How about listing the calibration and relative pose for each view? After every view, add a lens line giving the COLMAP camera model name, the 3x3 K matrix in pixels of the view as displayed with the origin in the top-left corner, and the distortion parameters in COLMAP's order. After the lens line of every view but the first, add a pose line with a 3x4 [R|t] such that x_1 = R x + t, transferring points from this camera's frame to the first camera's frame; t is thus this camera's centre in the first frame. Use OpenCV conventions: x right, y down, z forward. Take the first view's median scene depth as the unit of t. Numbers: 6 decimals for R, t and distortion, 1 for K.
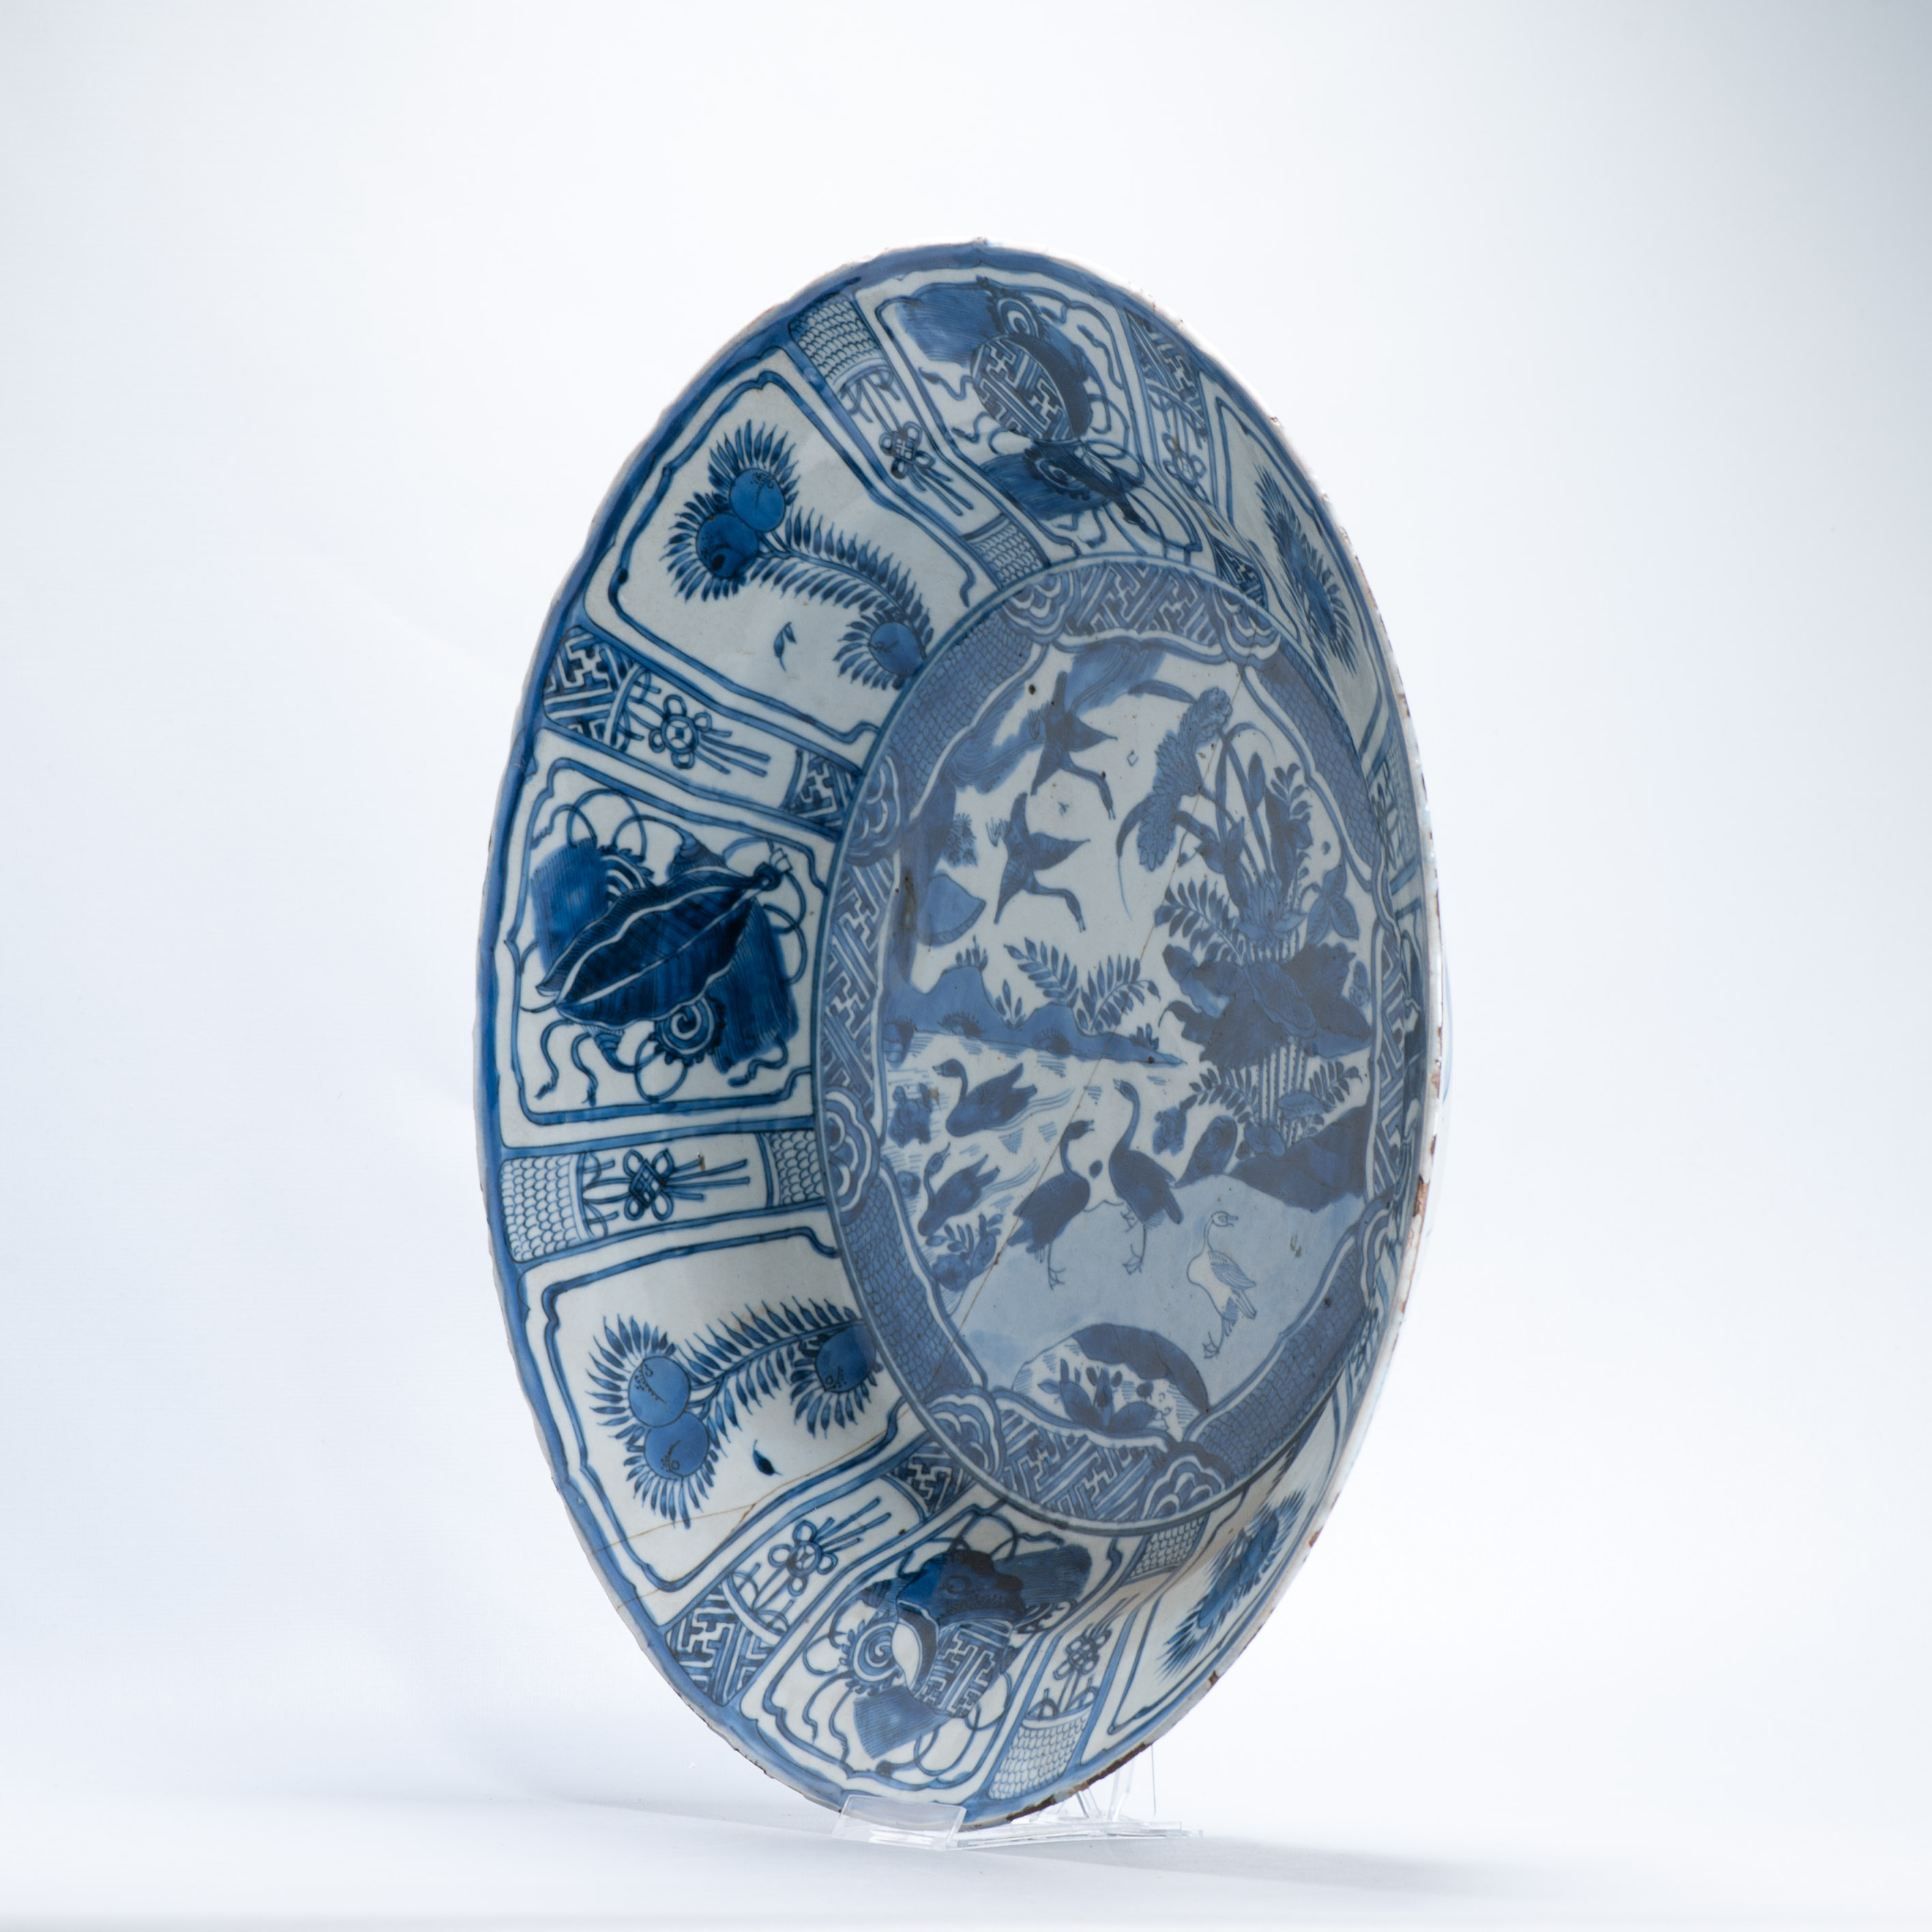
lens RADIAL K [[8759.0, 0, 965.0], [0, 8759.0, 969.9], [0, 0, 1]] dist [-0.209370, 0.000000]
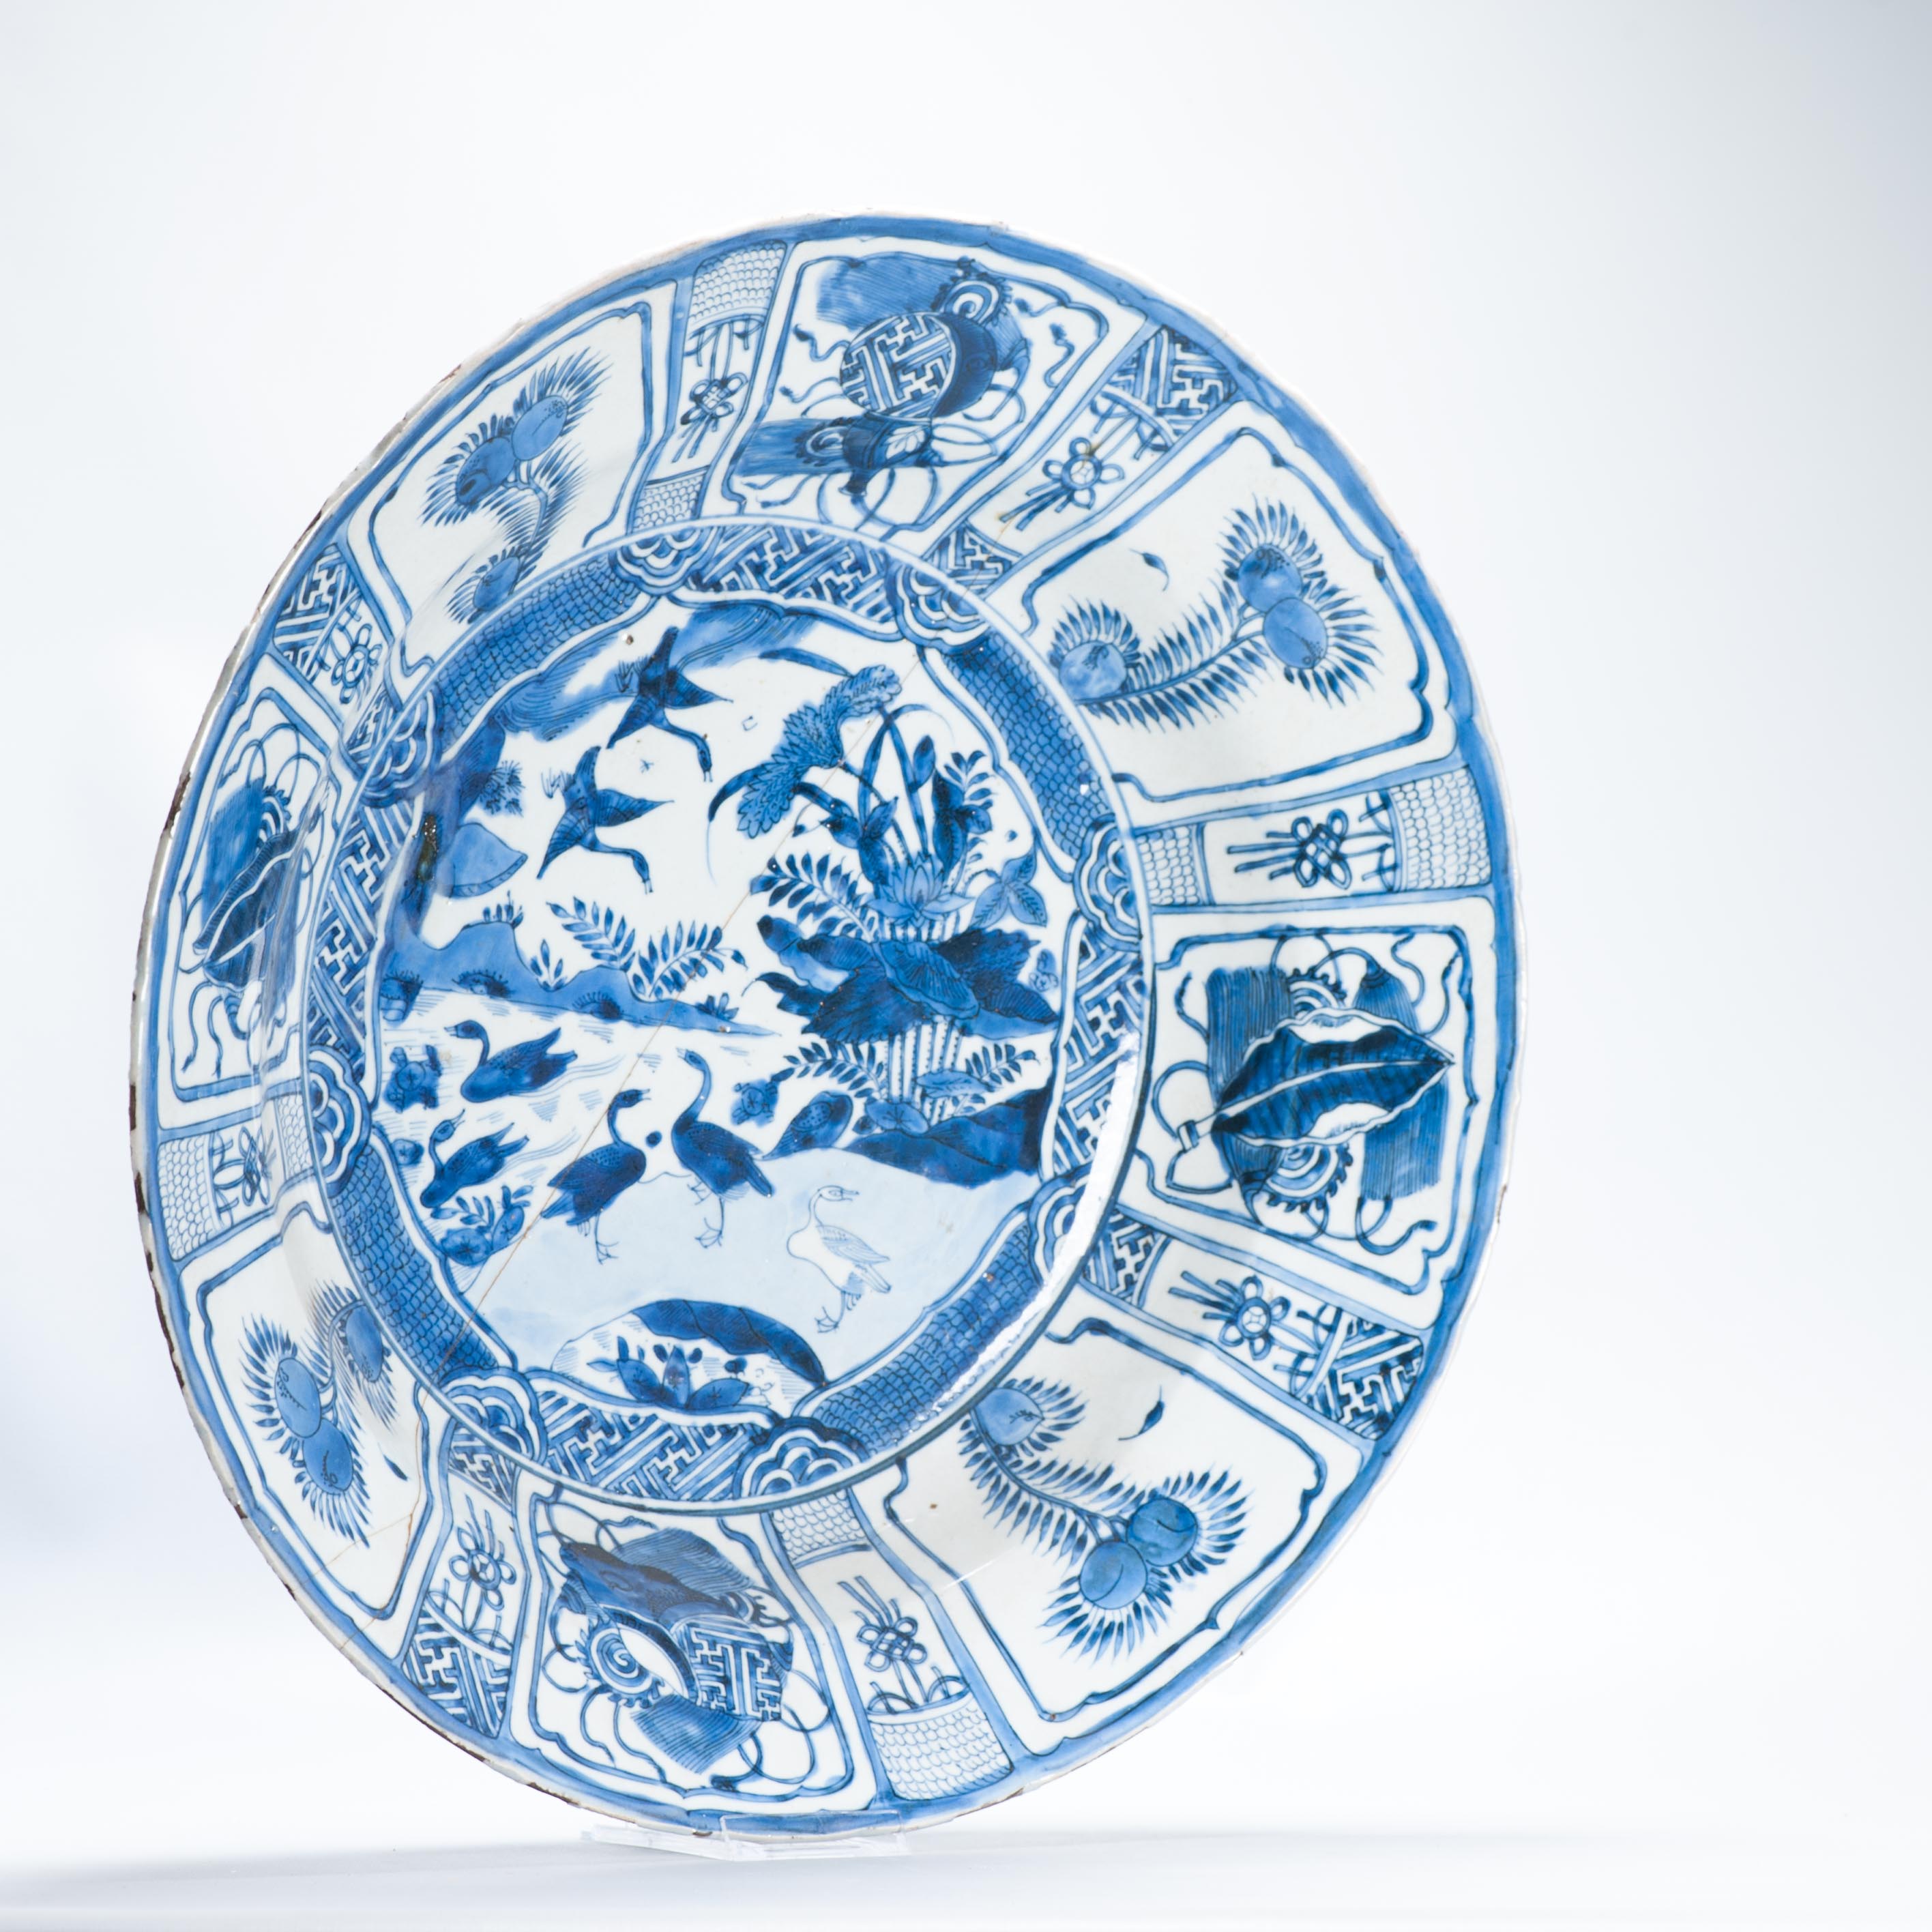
lens RADIAL K [[8759.0, 0, 965.9], [0, 8759.0, 964.3], [0, 0, 1]] dist [-0.209370, 0.000000]
pose [[0.086026, -0.046088, 0.995226, -0.931901], [-0.088730, 0.994606, 0.053728, -0.050949], [-0.992334, -0.092928, 0.081472, 0.874925]]
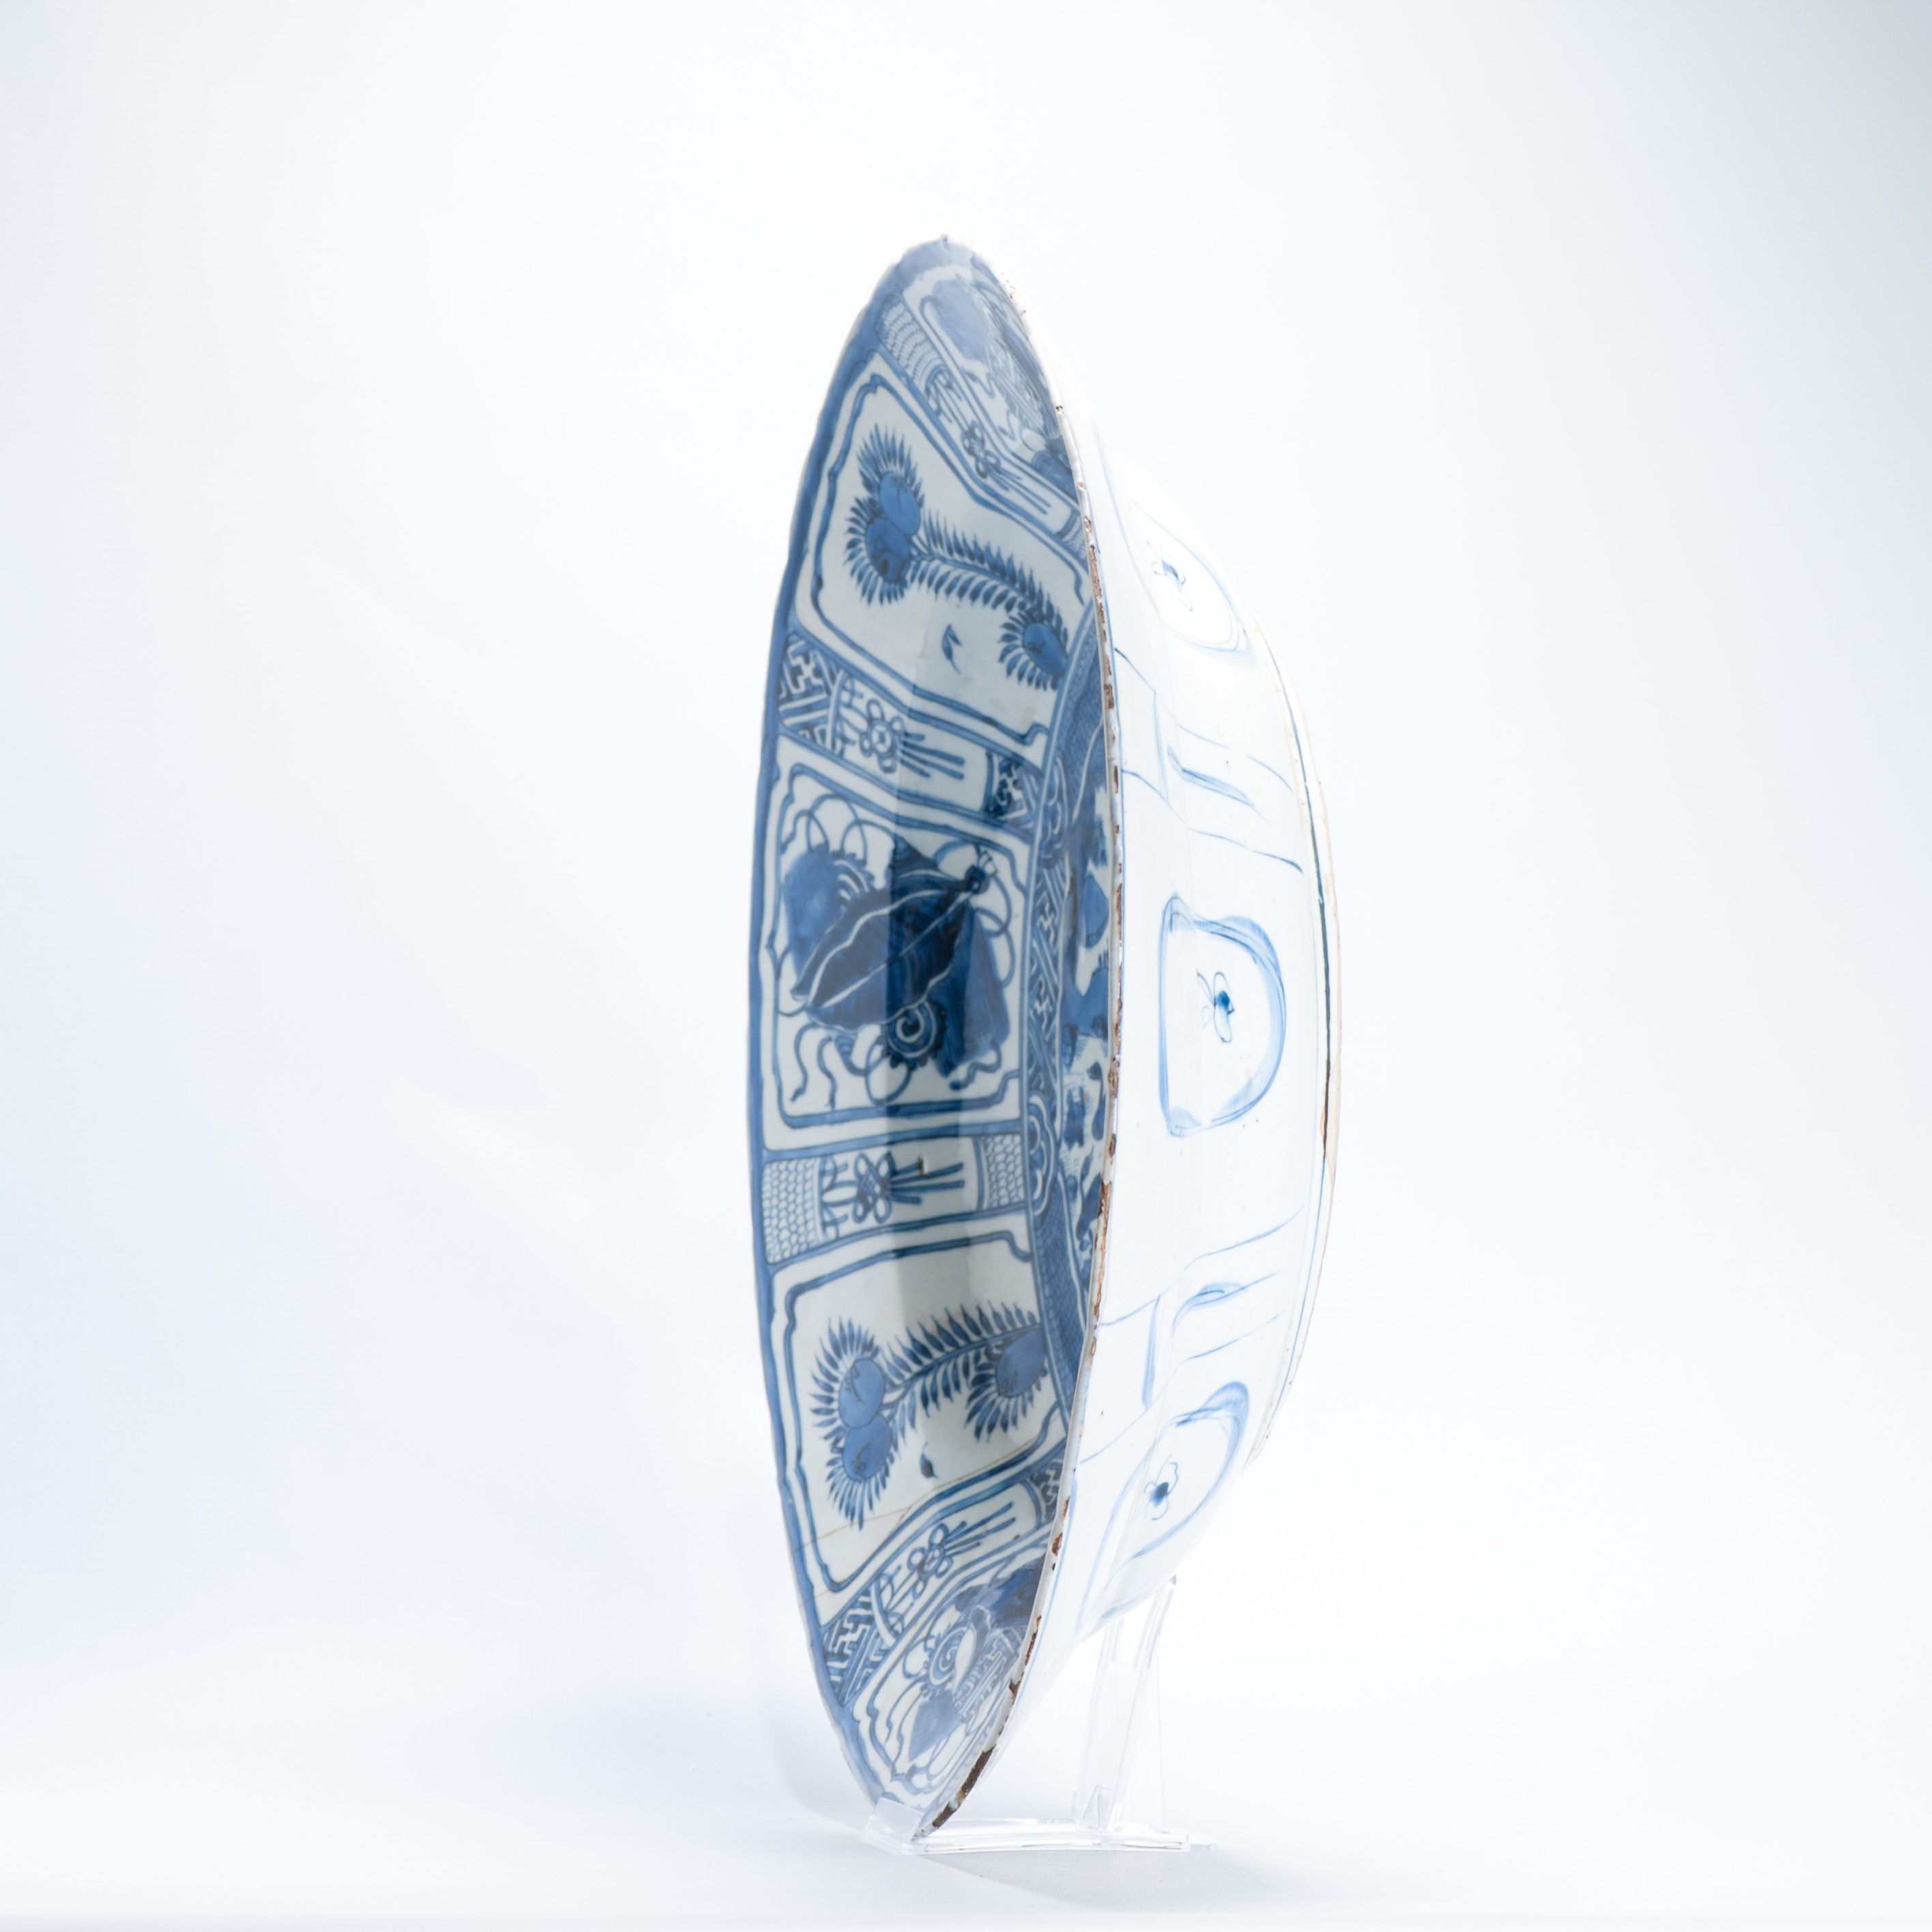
lens RADIAL K [[8759.0, 0, 965.7], [0, 8759.0, 965.0], [0, 0, 1]] dist [-0.209370, 0.000000]
pose [[0.913955, -0.004117, -0.405795, 0.388875], [0.001981, 0.999982, -0.005683, 0.004821], [0.405811, 0.004390, 0.913946, 0.088149]]
